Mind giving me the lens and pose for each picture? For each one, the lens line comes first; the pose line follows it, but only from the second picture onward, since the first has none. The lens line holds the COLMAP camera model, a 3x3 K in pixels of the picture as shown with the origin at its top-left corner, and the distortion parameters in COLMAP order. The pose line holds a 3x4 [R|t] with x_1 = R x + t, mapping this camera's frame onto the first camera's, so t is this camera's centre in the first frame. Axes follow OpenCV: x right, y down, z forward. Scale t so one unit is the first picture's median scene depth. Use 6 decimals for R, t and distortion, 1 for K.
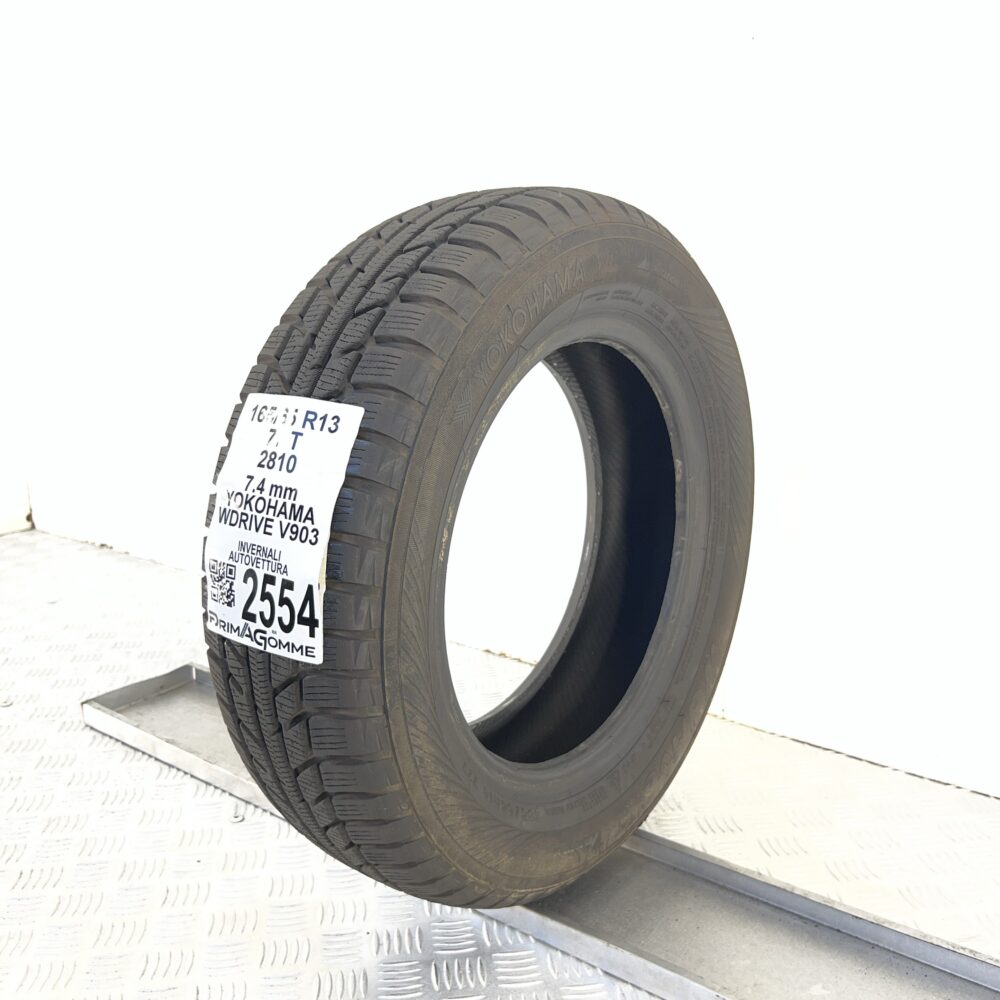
lens RADIAL K [[994.6, 0, 500.0], [0, 994.6, 500.0], [0, 0, 1]] dist [0.200522, -0.632619]
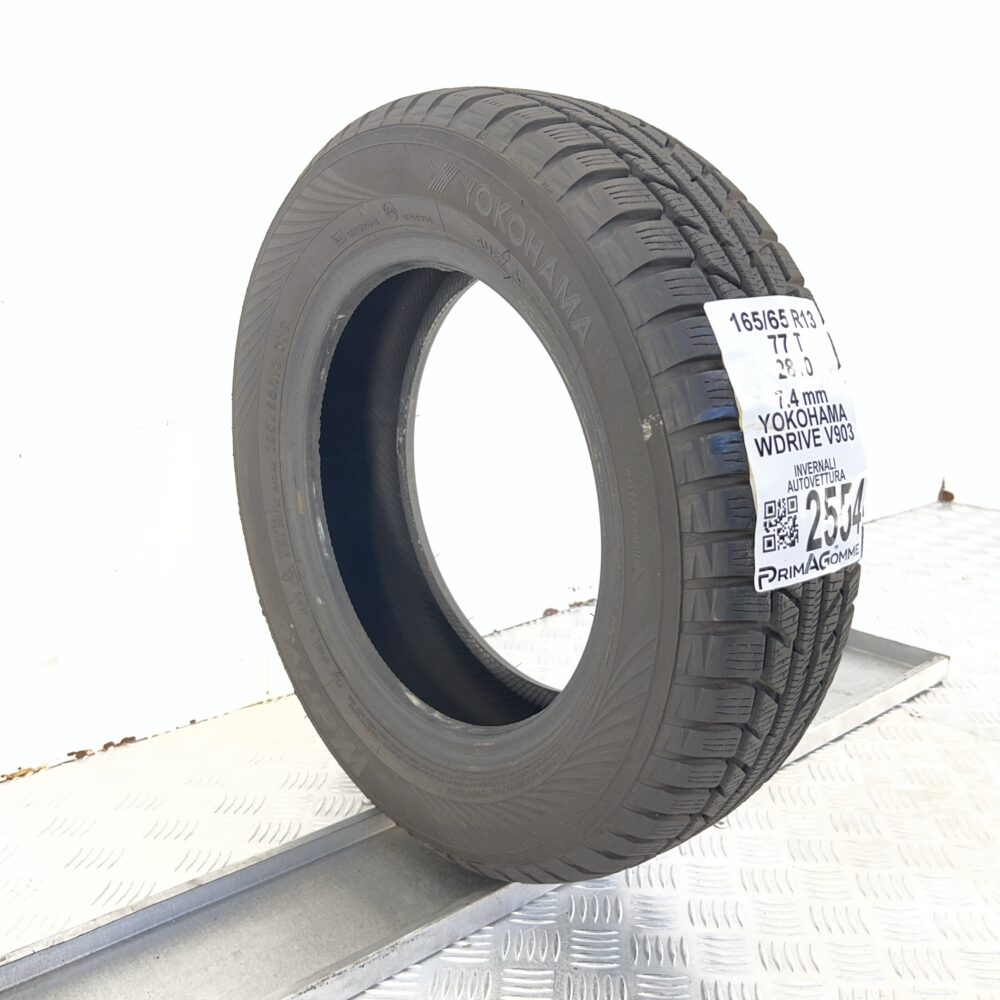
lens RADIAL K [[994.6, 0, 500.0], [0, 994.6, 500.0], [0, 0, 1]] dist [0.200522, -0.632619]
pose [[0.207244, -0.209078, 0.955686, -1.171175], [0.221822, 0.961494, 0.162245, -0.130332], [-0.952809, 0.178368, 0.245642, 1.059091]]
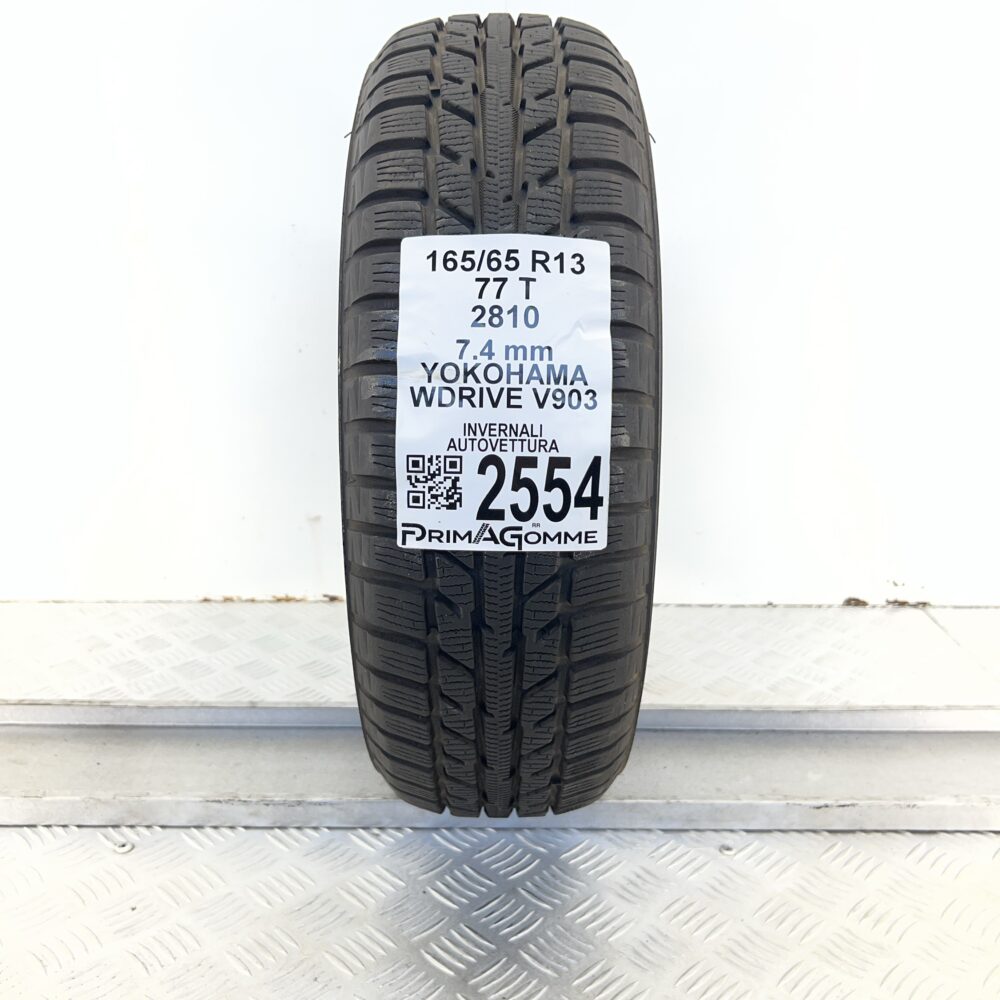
lens RADIAL K [[994.6, 0, 500.0], [0, 994.6, 500.0], [0, 0, 1]] dist [0.200522, -0.632619]
pose [[0.791973, -0.158728, 0.589563, -0.725709], [0.123966, 0.987307, 0.099286, 0.026536], [-0.597839, -0.005546, 0.801597, 0.363667]]
